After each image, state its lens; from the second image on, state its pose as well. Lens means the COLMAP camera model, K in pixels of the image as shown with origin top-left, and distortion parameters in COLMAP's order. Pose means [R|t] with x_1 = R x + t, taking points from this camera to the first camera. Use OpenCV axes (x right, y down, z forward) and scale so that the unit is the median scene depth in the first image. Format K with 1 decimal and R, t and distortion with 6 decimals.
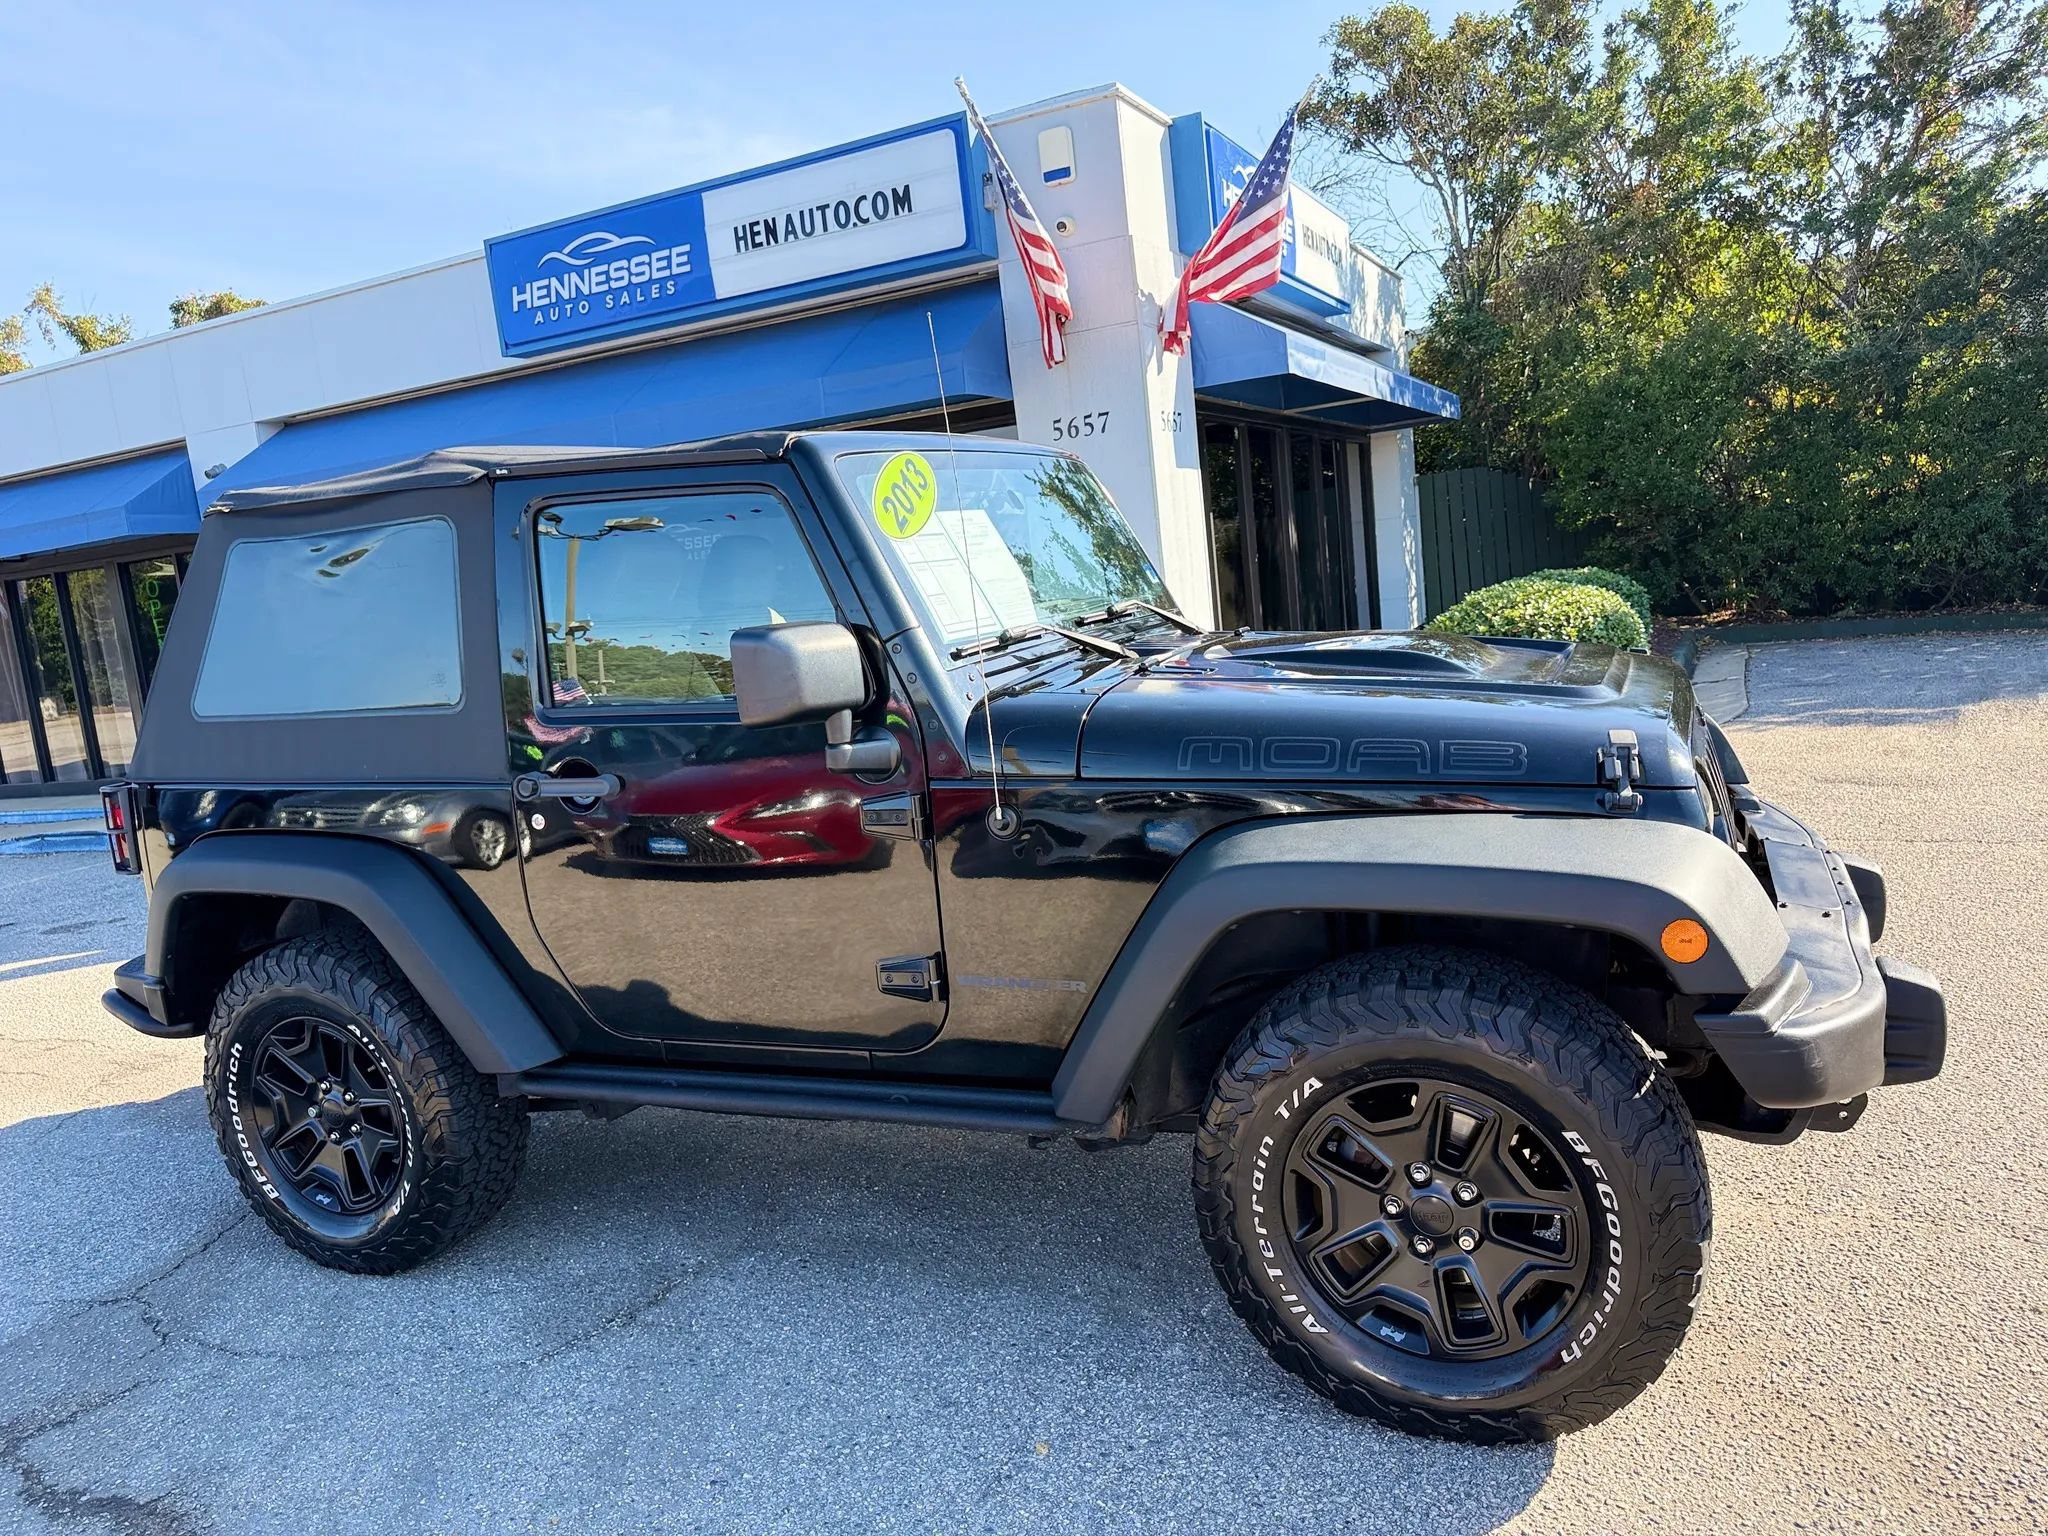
lens RADIAL K [[1452.0, 0, 1032.6], [0, 1452.0, 772.4], [0, 0, 1]] dist [0.019975, -0.022364]
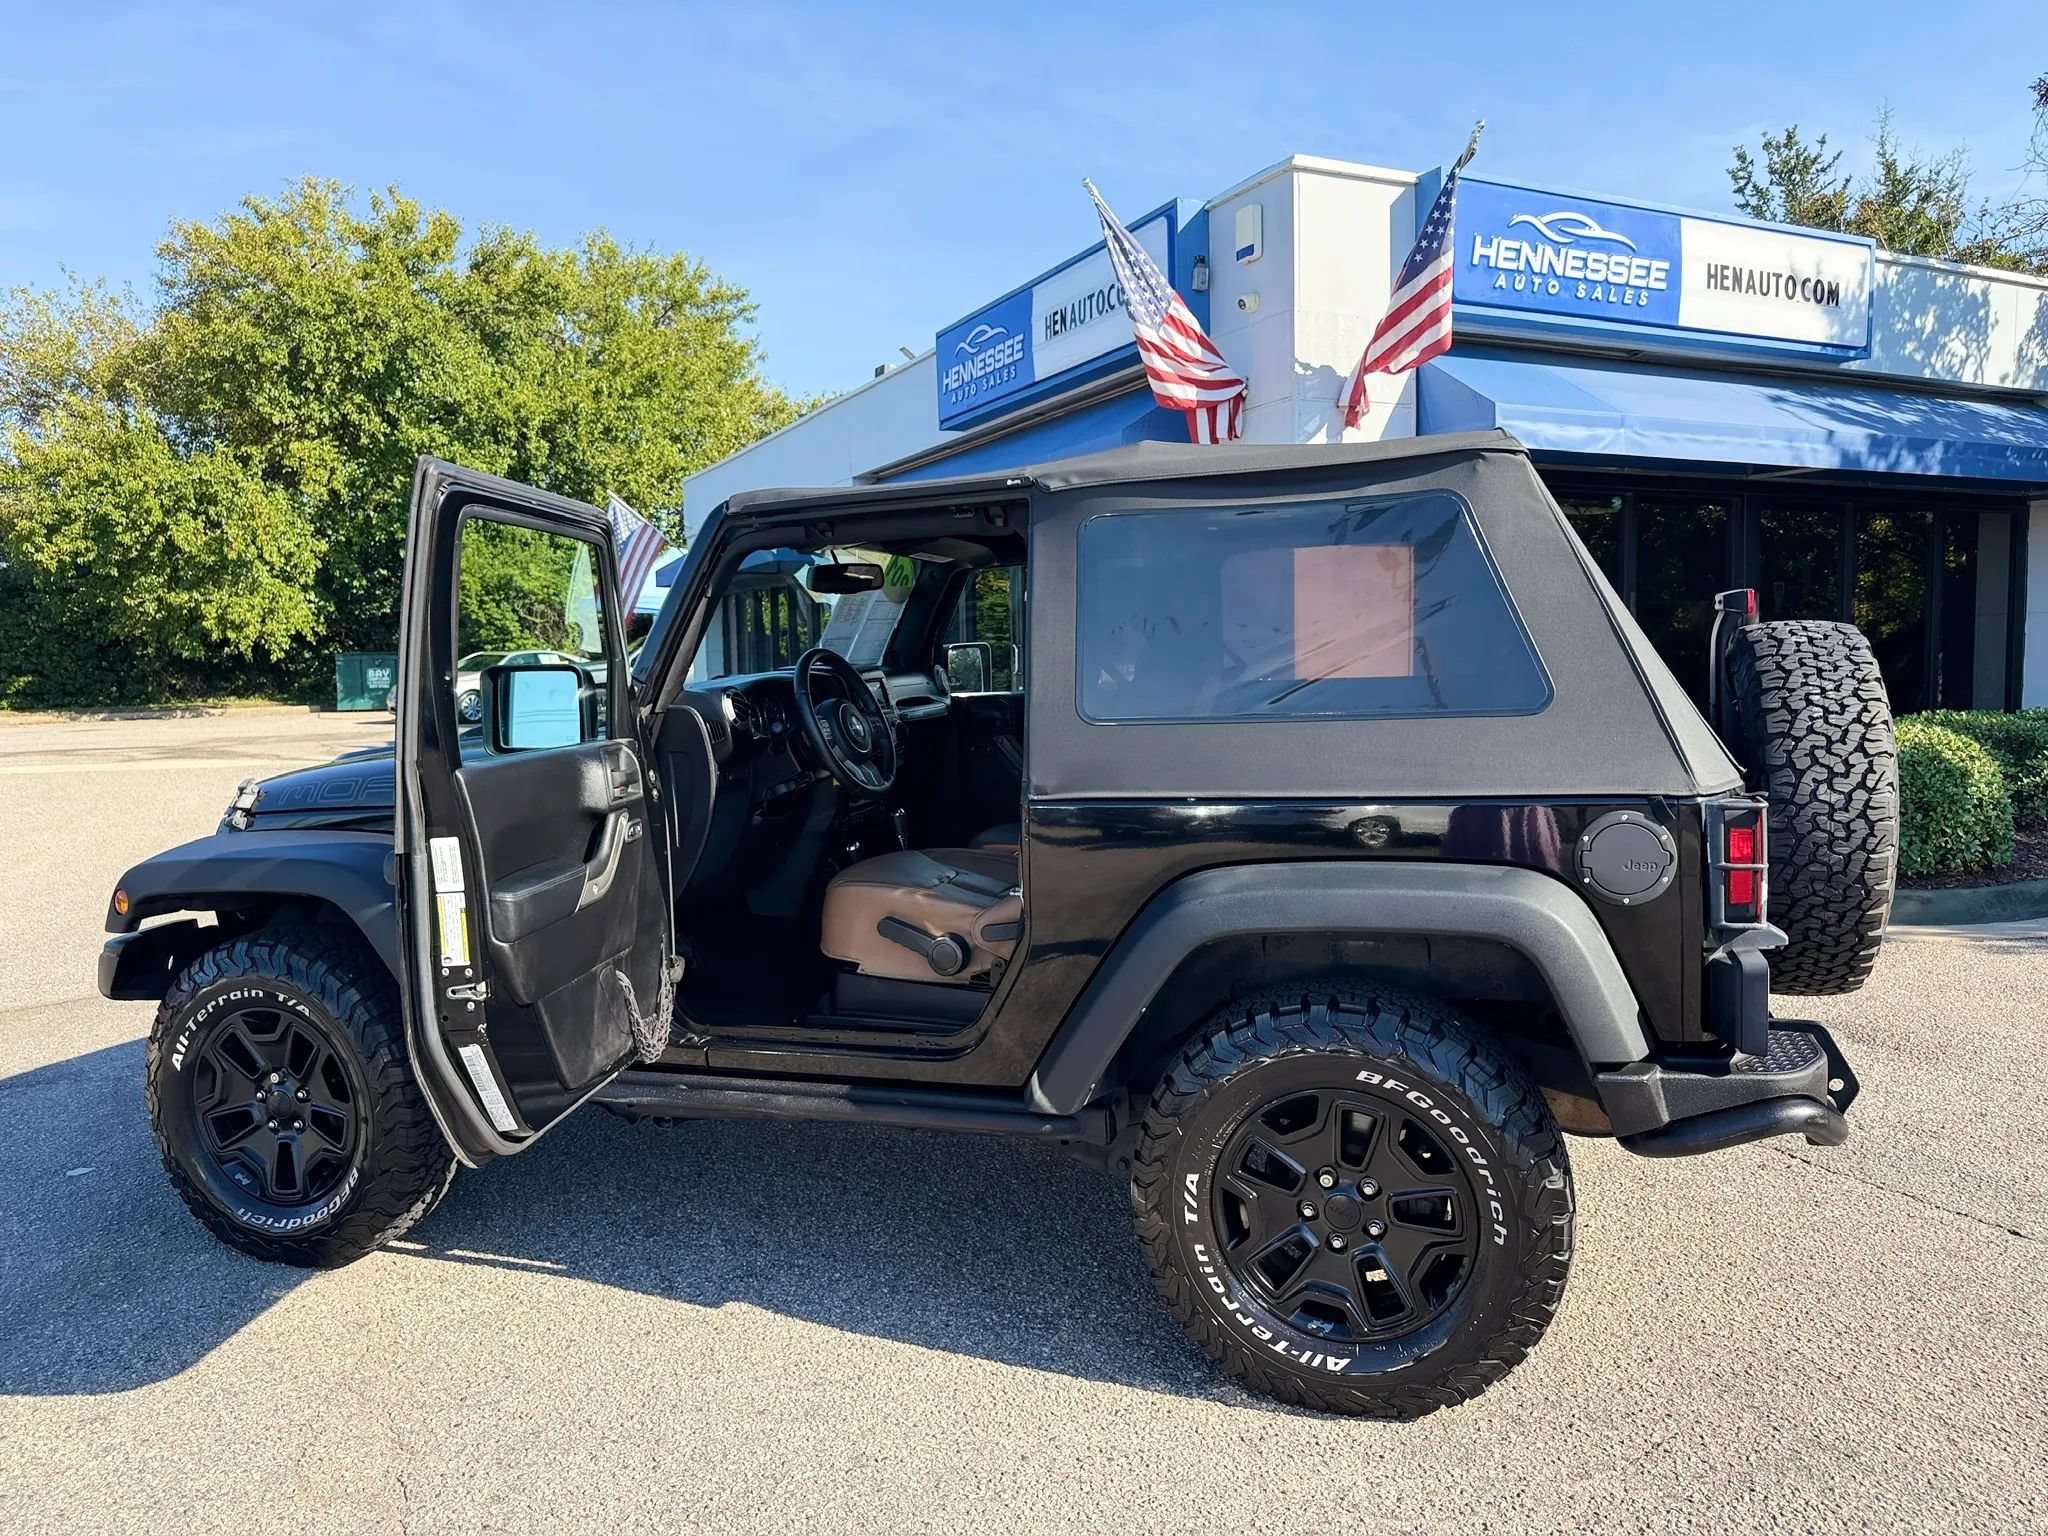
lens RADIAL K [[1454.5, 0, 1028.4], [0, 1454.5, 774.6], [0, 0, 1]] dist [0.017666, -0.021213]
pose [[0.777904, 0.140346, -0.612510, 0.490481], [-0.149995, 0.988035, 0.035895, -0.062046], [0.610219, 0.063951, 0.789647, 0.125912]]
